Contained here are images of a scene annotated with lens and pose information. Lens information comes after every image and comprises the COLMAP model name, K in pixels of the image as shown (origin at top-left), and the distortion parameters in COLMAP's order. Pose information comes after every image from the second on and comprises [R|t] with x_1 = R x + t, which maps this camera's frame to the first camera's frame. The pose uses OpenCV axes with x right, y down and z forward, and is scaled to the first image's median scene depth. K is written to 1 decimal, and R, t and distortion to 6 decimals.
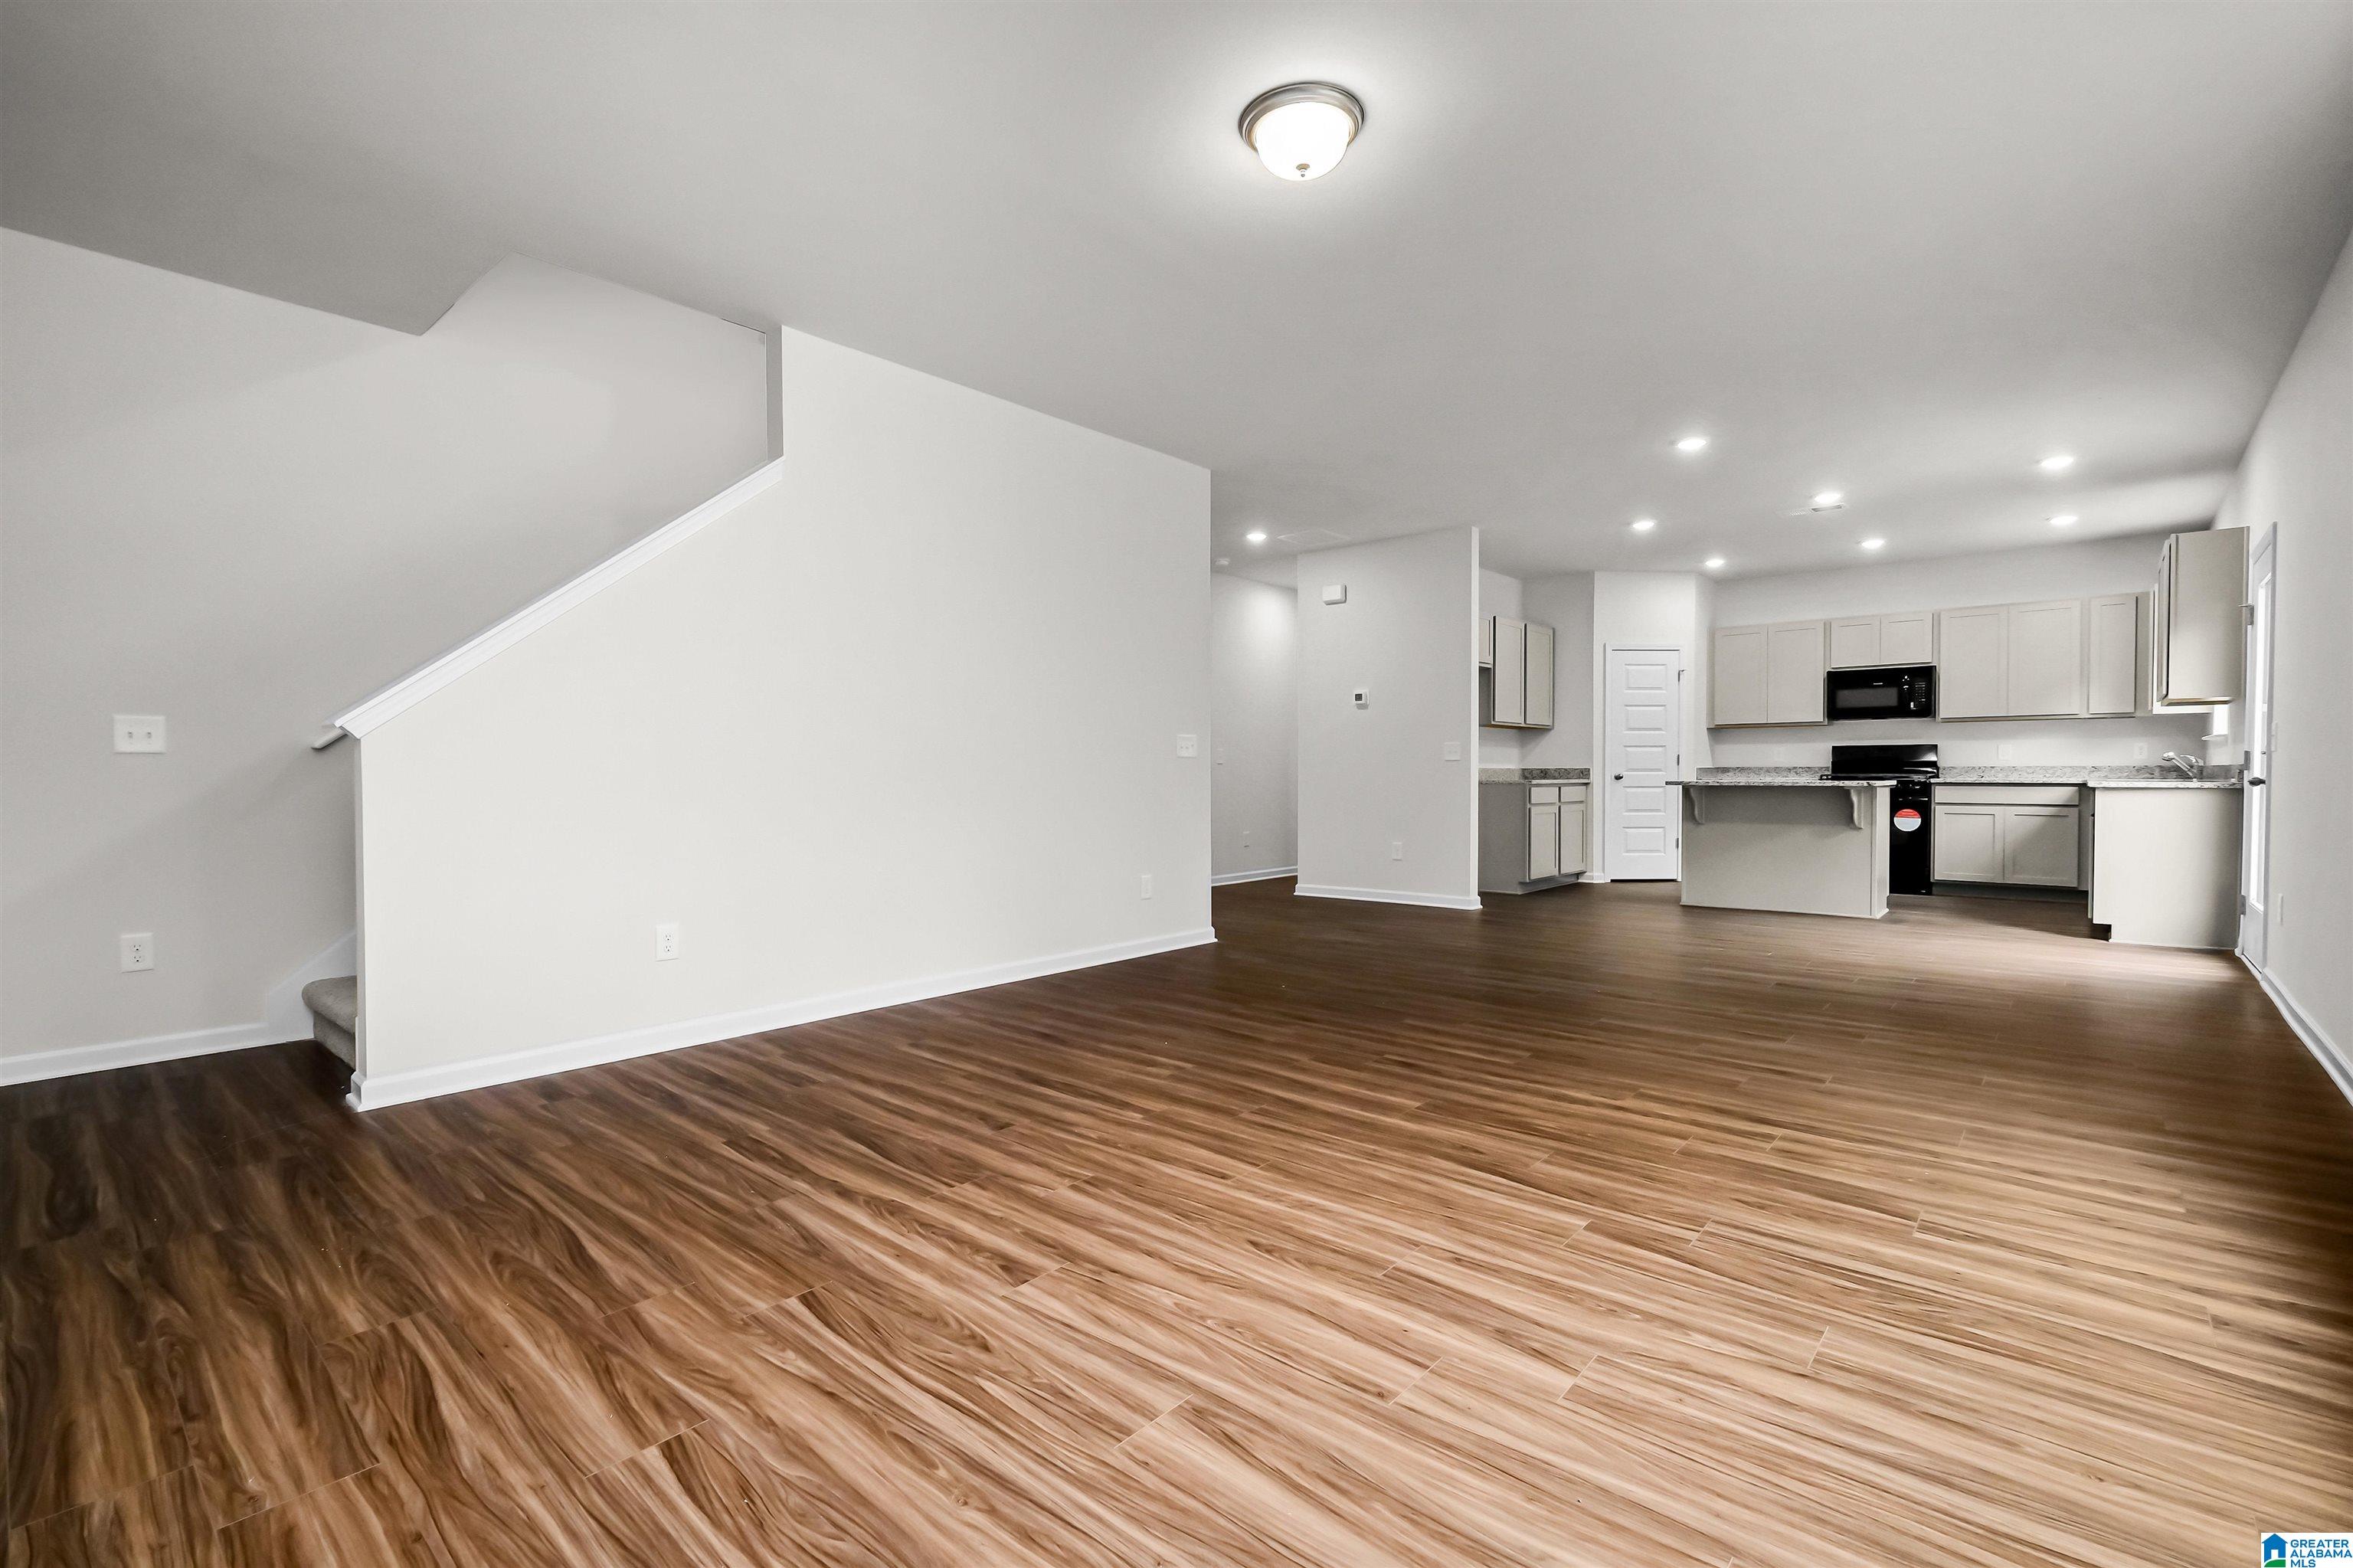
lens RADIAL K [[1052.9, 0, 1181.3], [0, 1052.9, 789.9], [0, 0, 1]] dist [-0.000291, 0.000248]
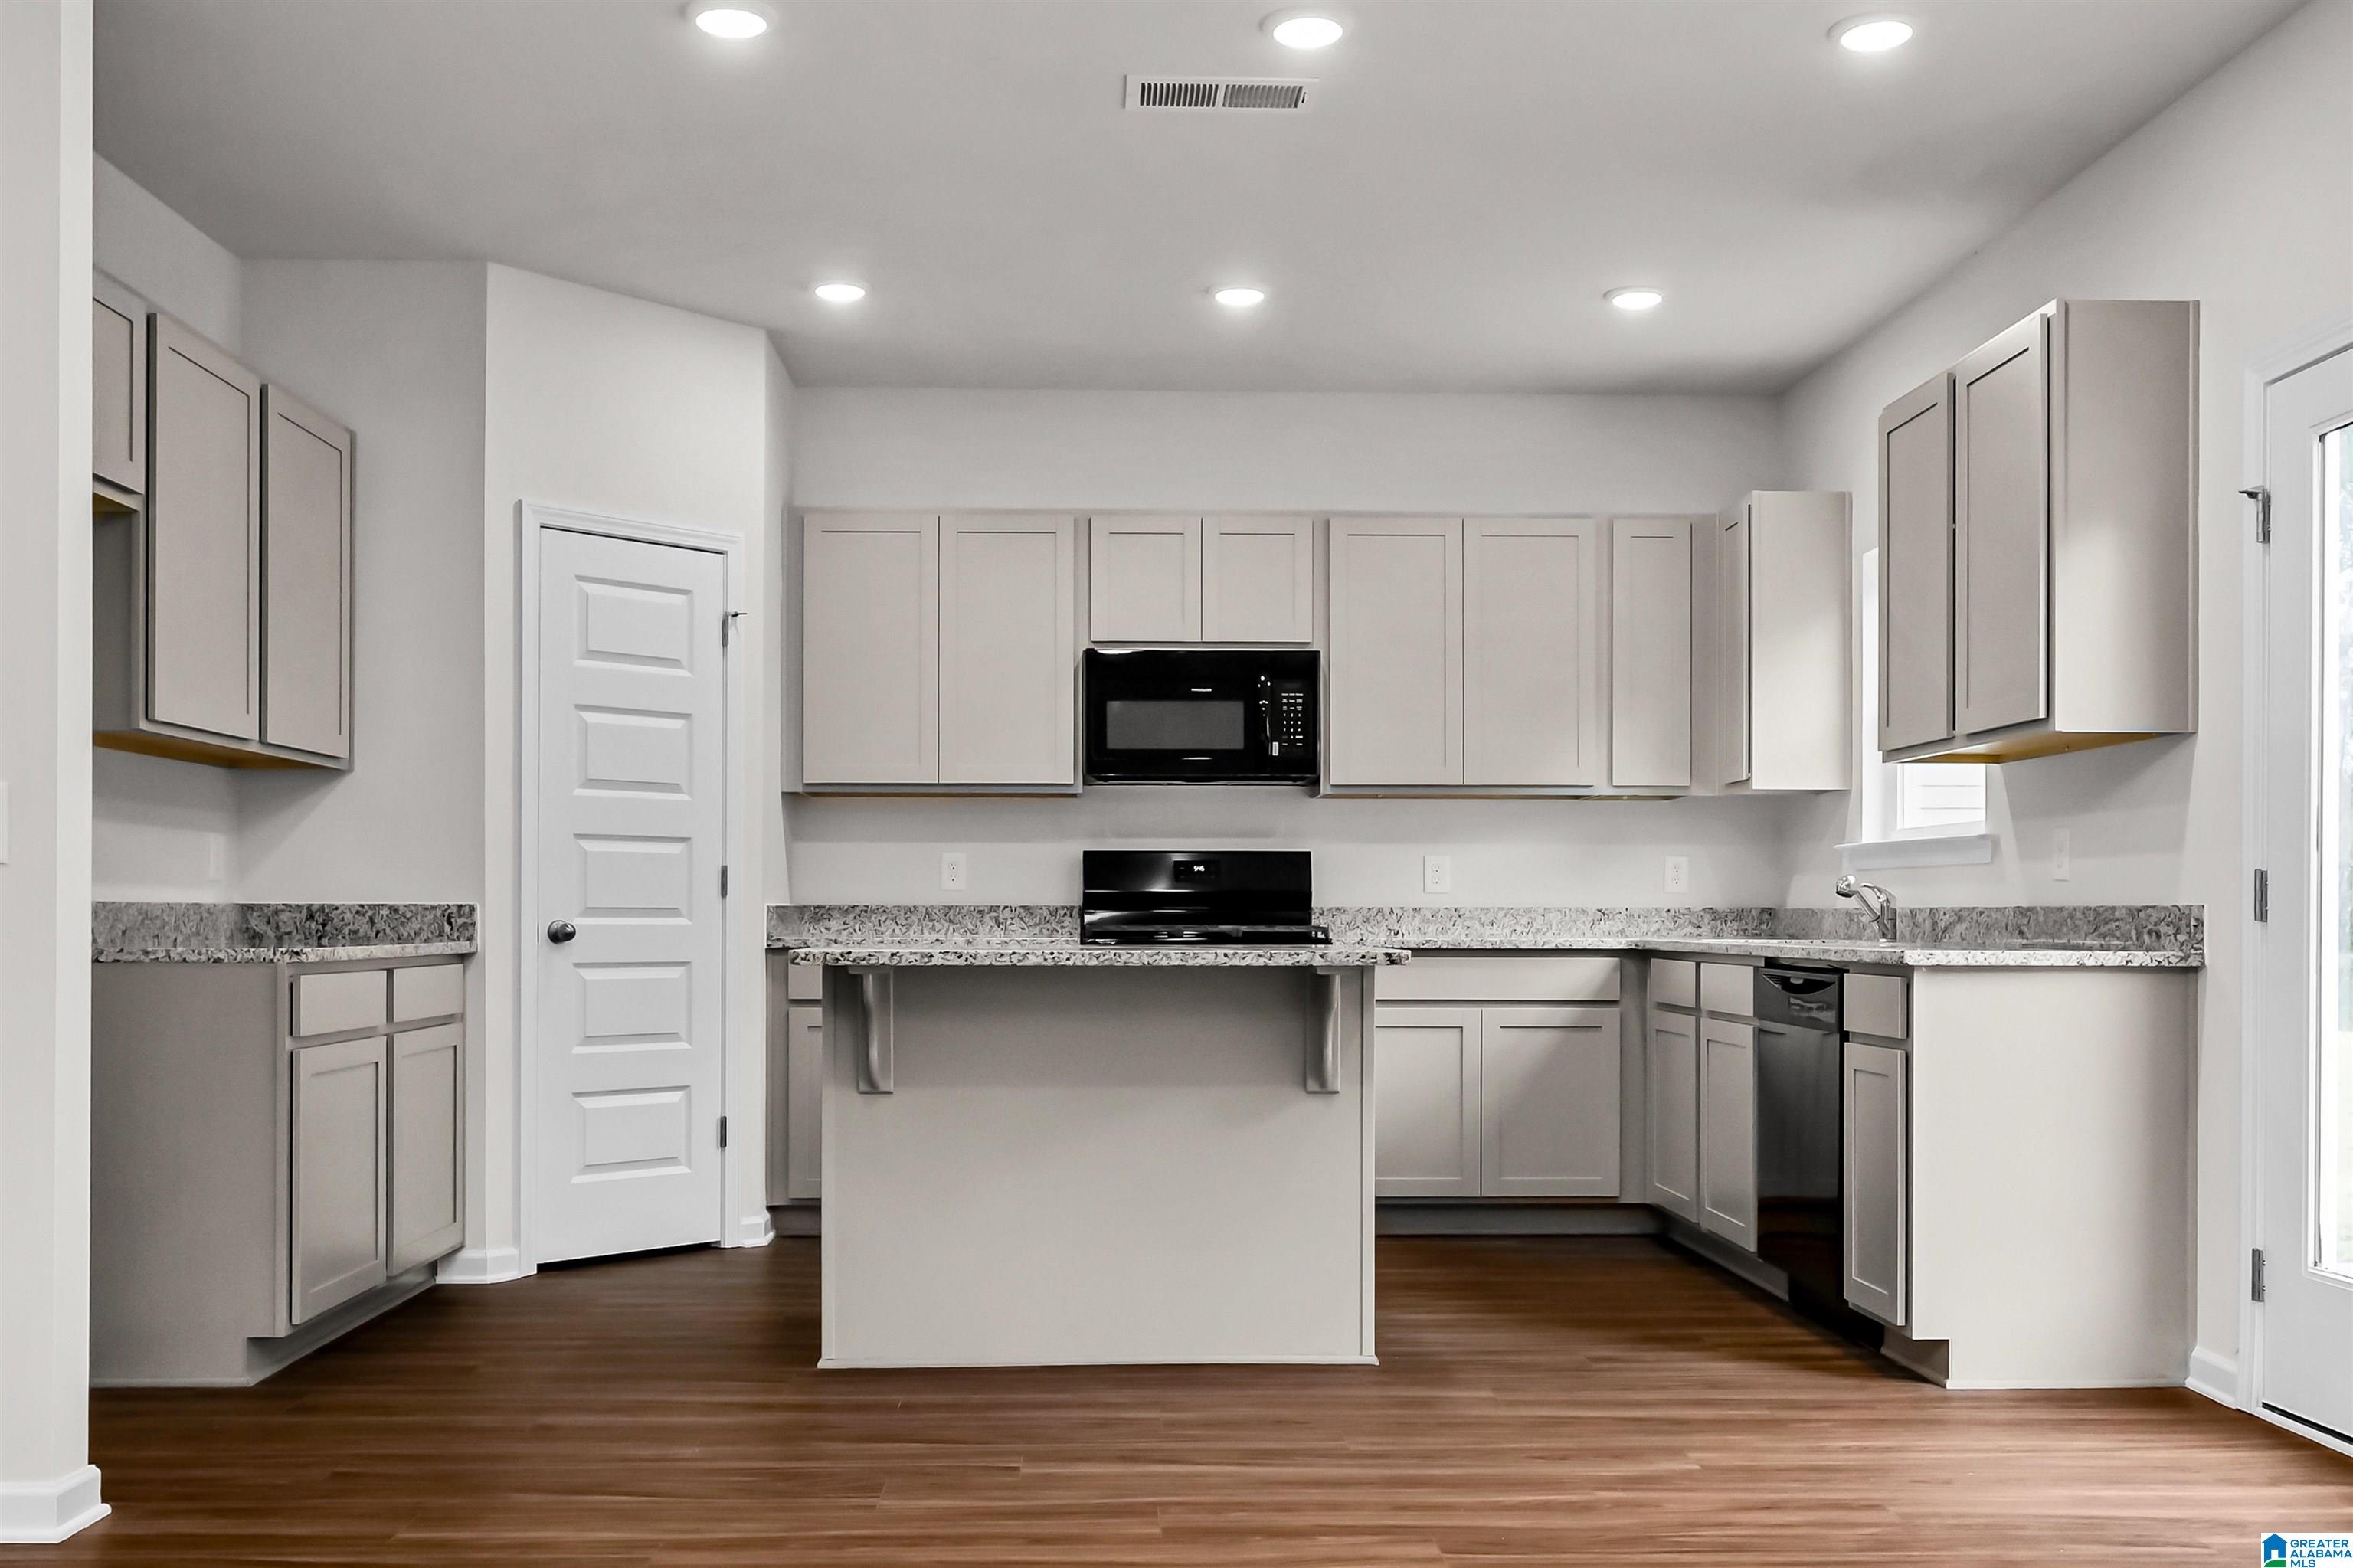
lens RADIAL K [[2142.1, 0, 1139.5], [0, 2142.1, 916.2], [0, 0, 1]] dist [-0.011078, 0.003899]
pose [[0.734680, 0.003794, 0.678403, 0.118493], [0.008079, 0.999865, -0.014341, -0.007612], [-0.678366, 0.016017, 0.734550, 0.446828]]
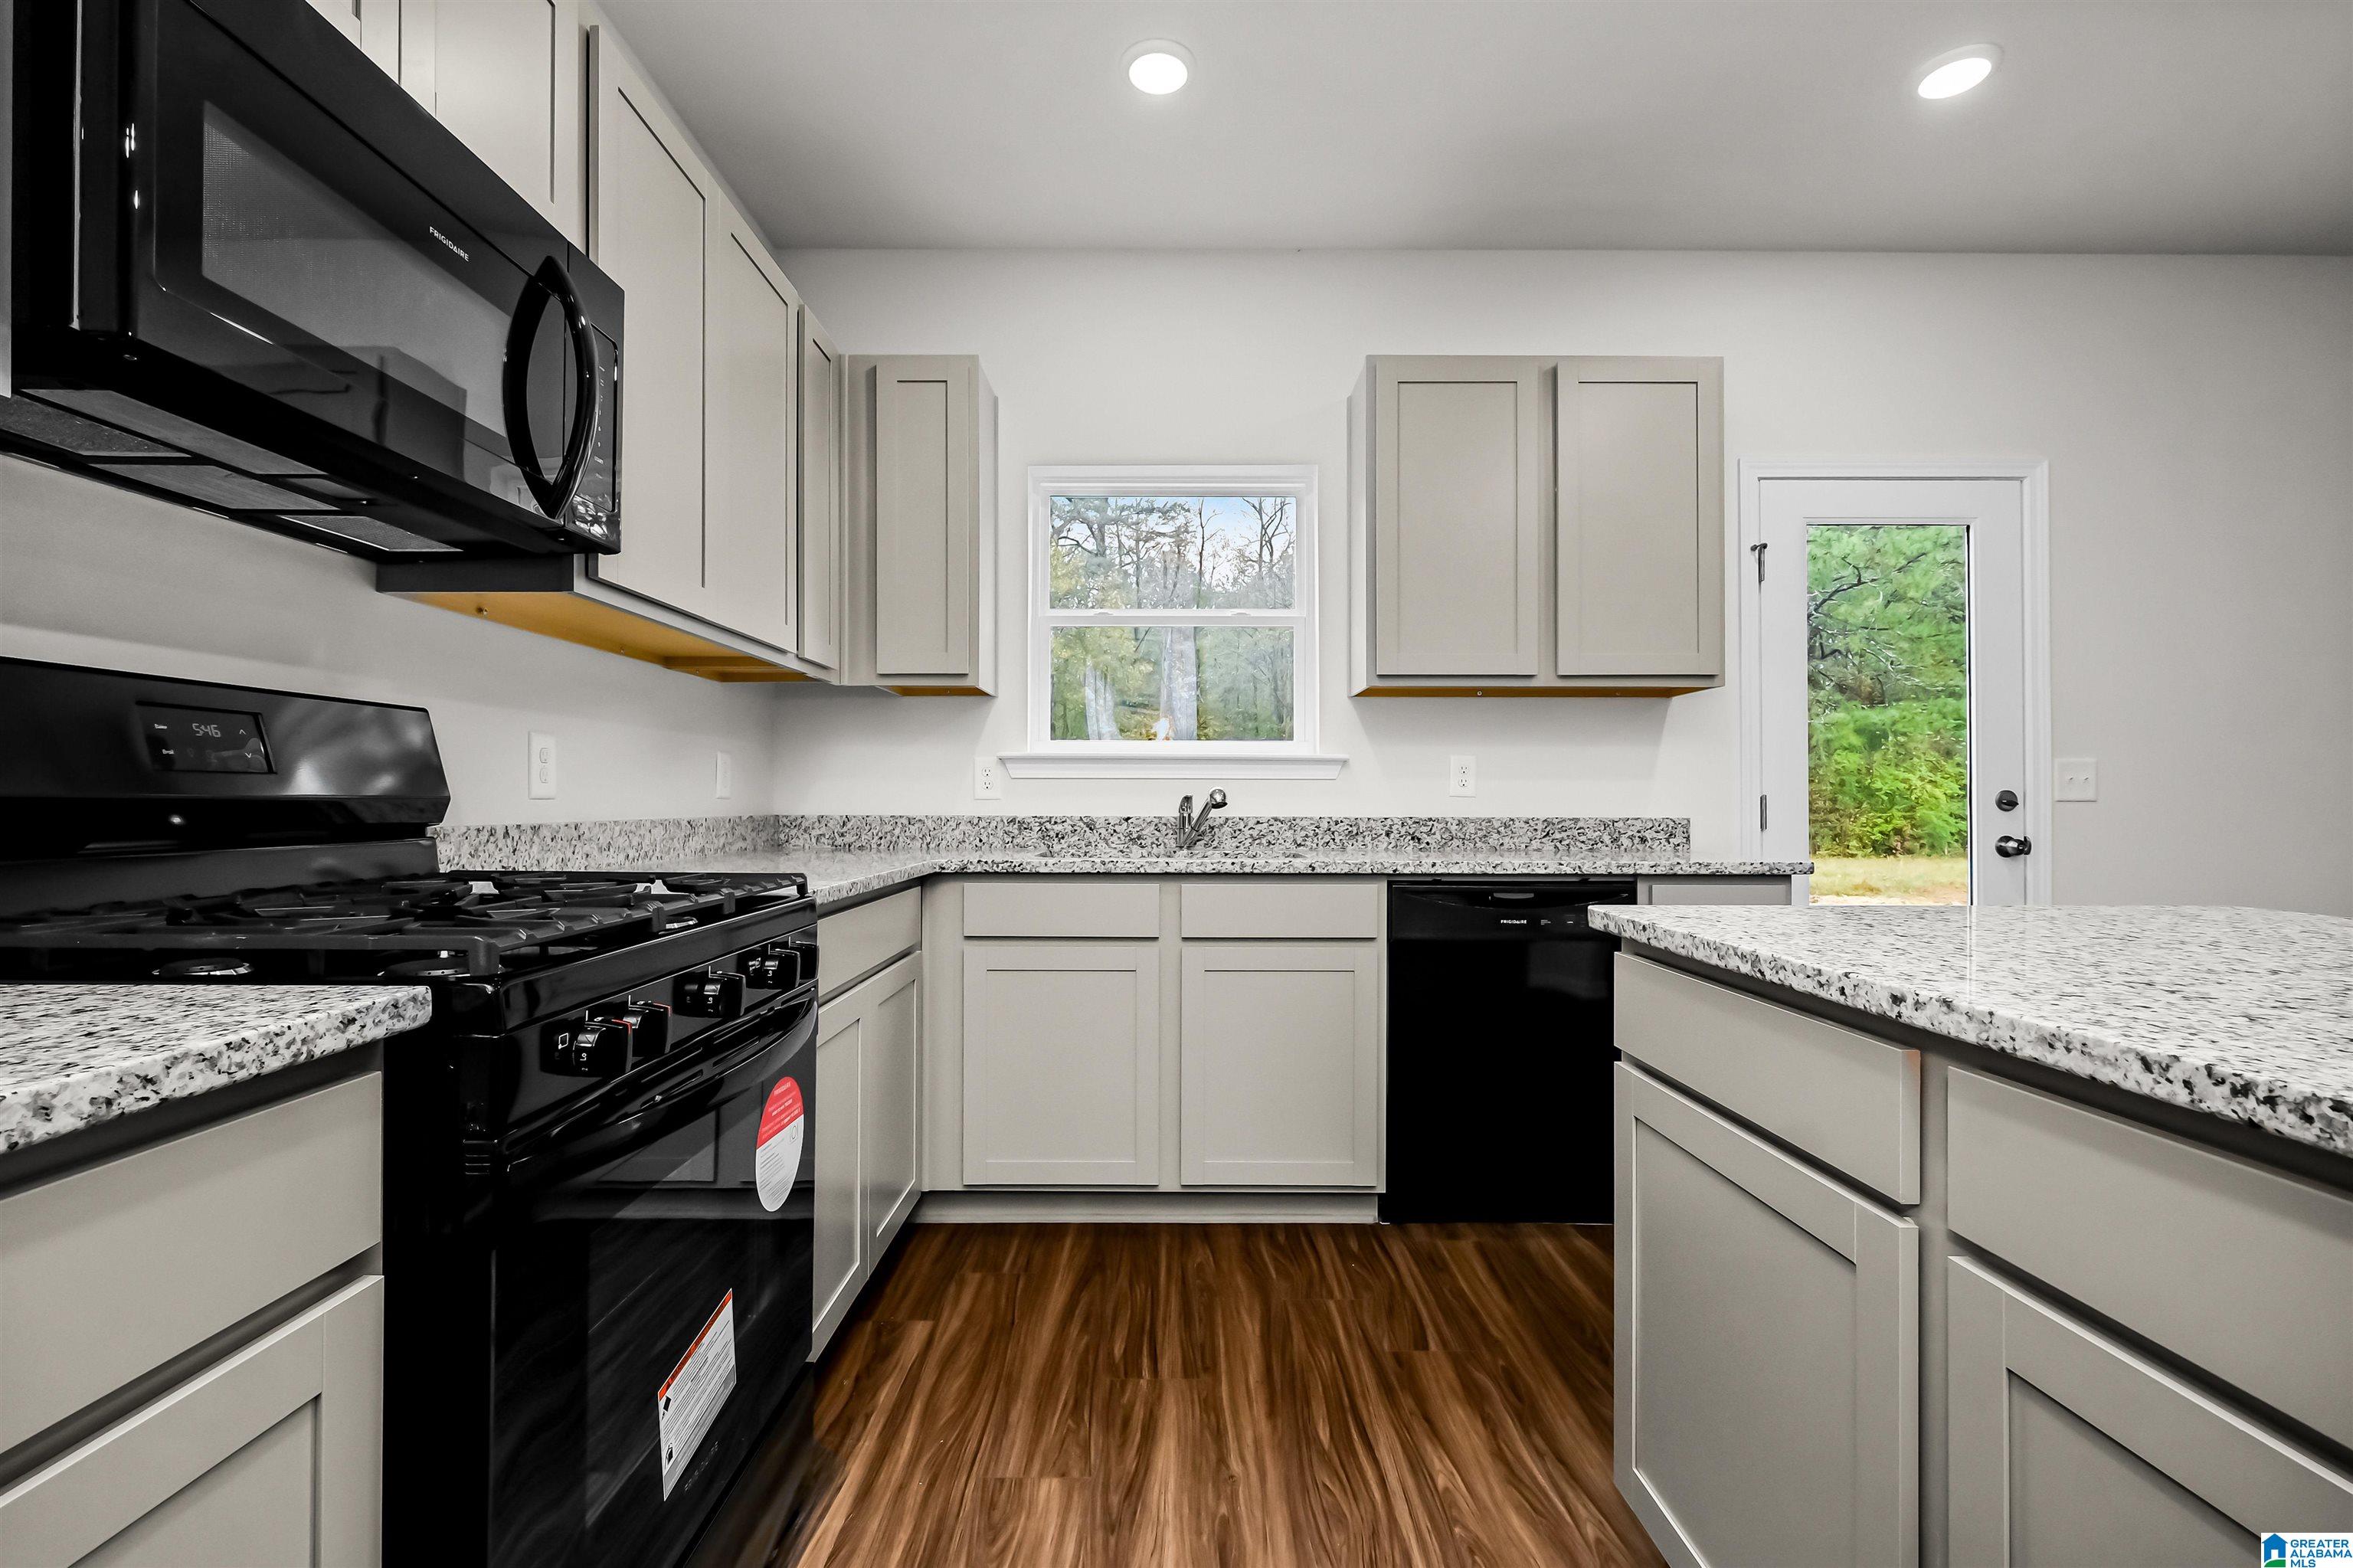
lens RADIAL K [[1052.9, 0, 1181.3], [0, 1052.9, 789.9], [0, 0, 1]] dist [-0.000291, 0.000248]
pose [[-0.661779, 0.008185, 0.749655, 0.495125], [0.012856, 0.999917, 0.000432, -0.027674], [-0.749589, 0.009923, -0.661829, 1.023873]]
